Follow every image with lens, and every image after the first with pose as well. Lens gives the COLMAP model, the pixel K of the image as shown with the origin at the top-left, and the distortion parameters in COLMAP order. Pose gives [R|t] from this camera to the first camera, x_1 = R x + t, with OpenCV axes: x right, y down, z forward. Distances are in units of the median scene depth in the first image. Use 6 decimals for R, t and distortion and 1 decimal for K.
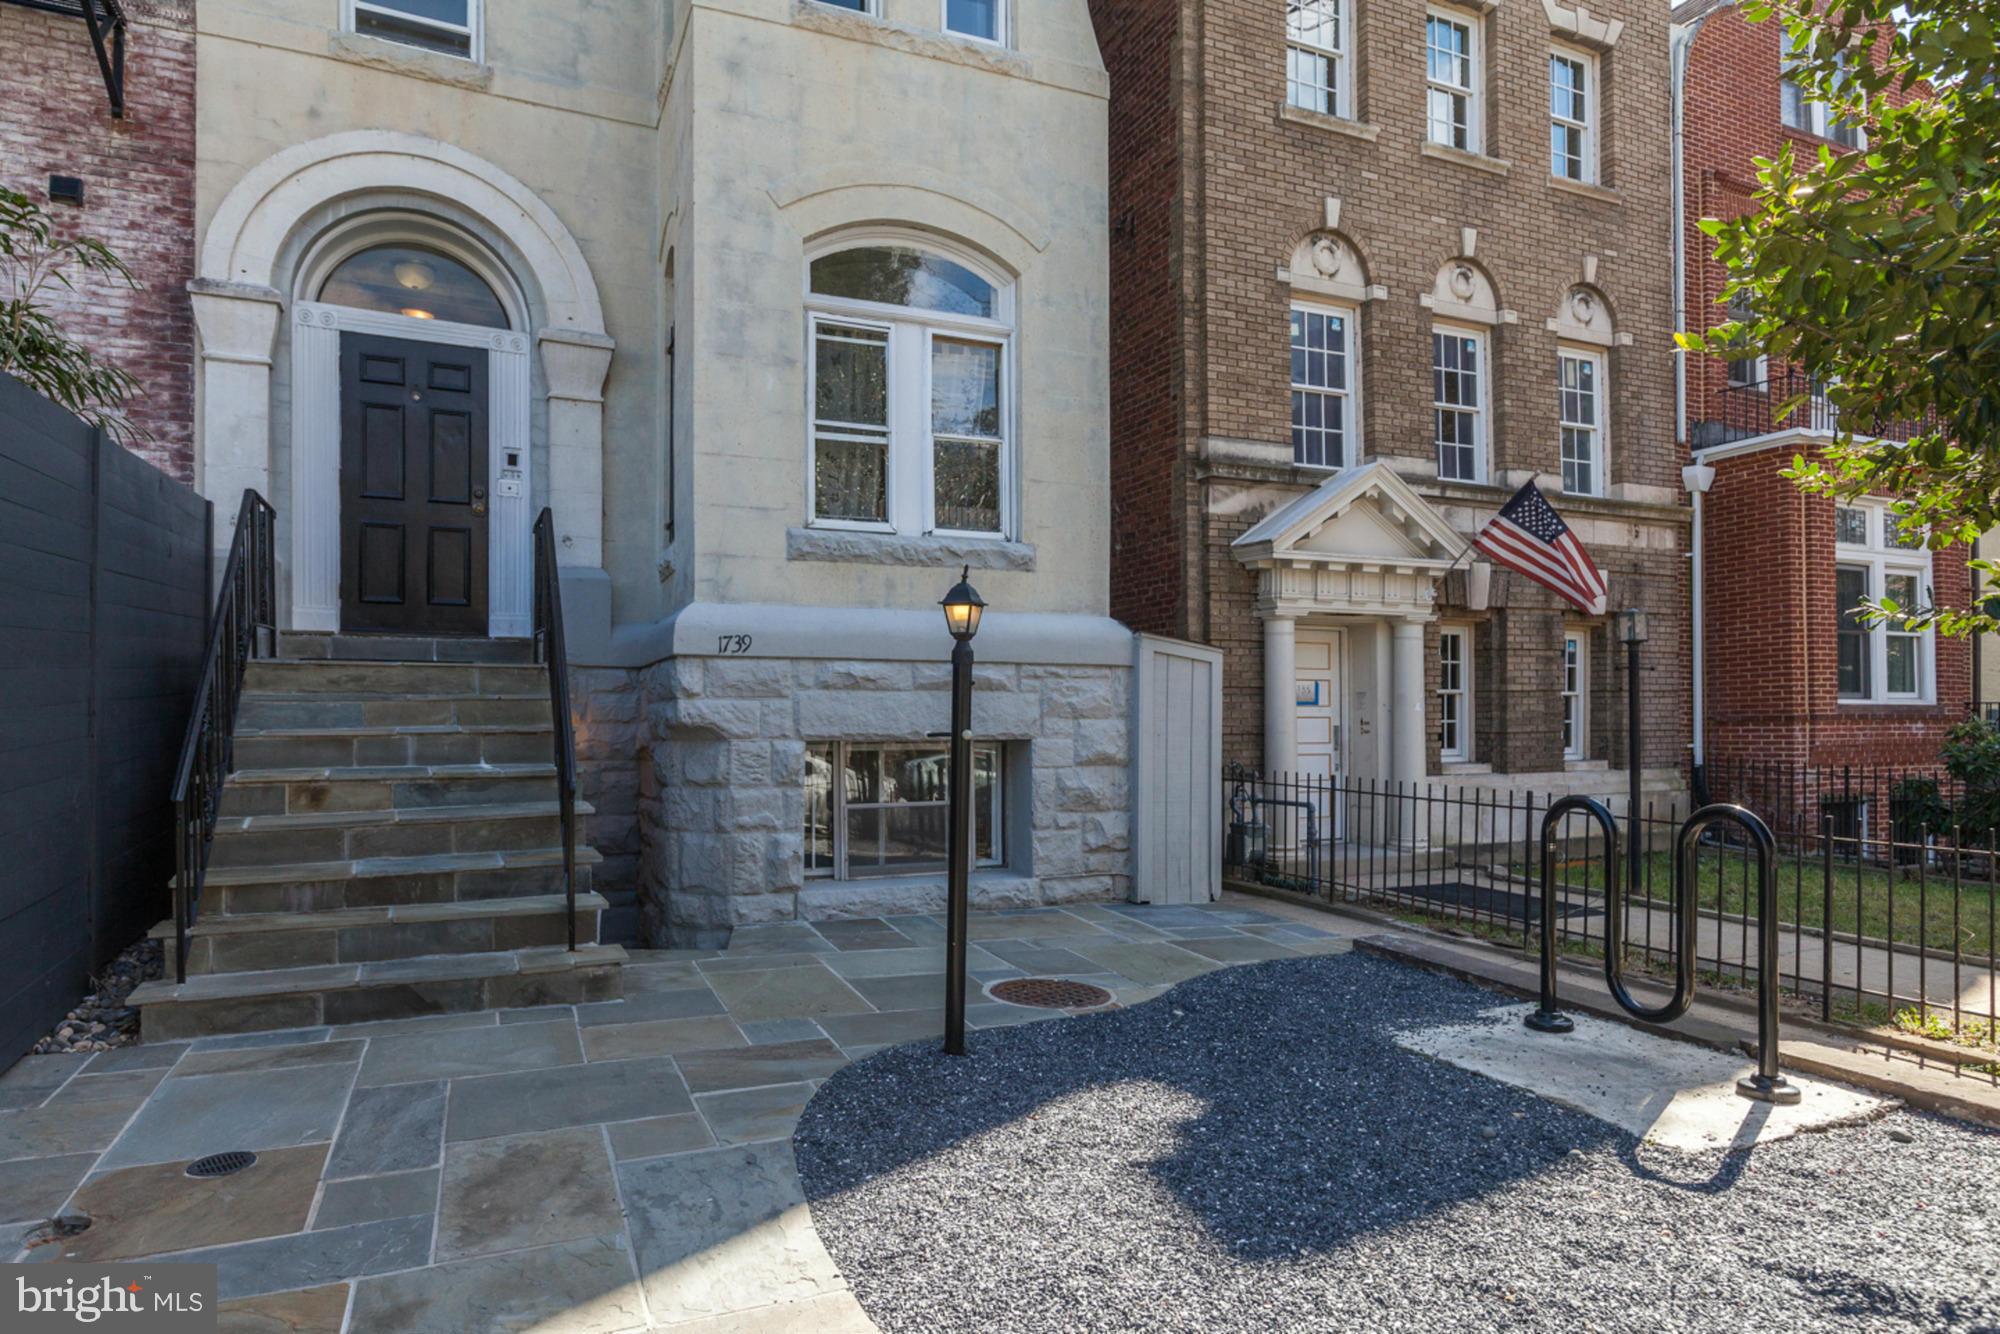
lens RADIAL K [[1161.7, 0, 1002.6], [0, 1161.7, 721.9], [0, 0, 1]] dist [-0.011507, 0.002990]
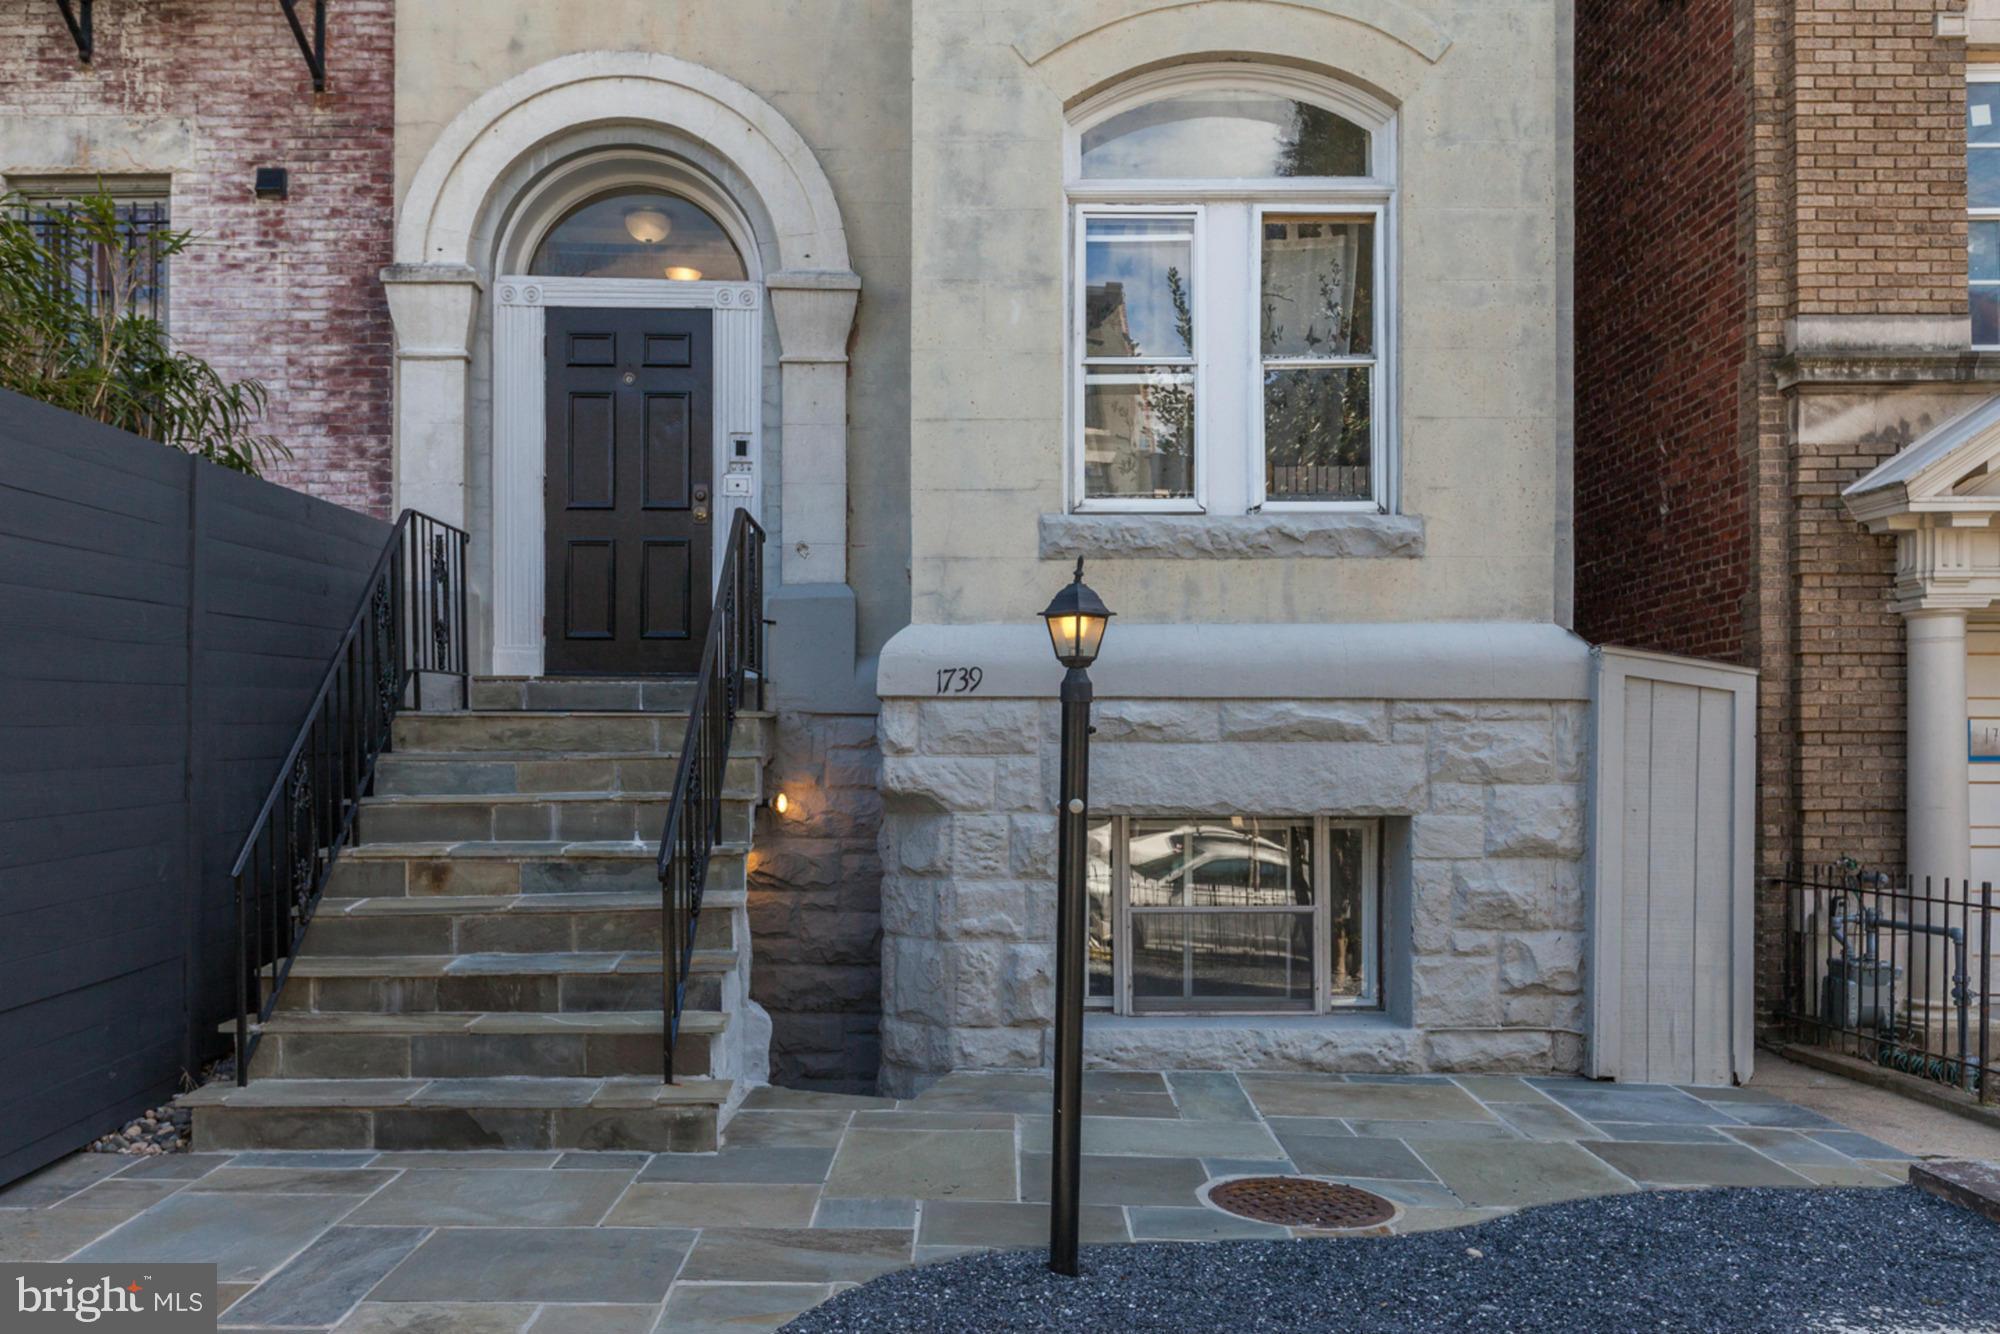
lens RADIAL K [[1675.2, 0, 997.9], [0, 1675.2, 794.4], [0, 0, 1]] dist [-0.013891, 0.011635]
pose [[0.915152, 0.003679, -0.403092, 0.199643], [-0.002569, 0.999991, 0.003295, 0.000631], [0.403101, -0.001980, 0.915153, 0.050438]]
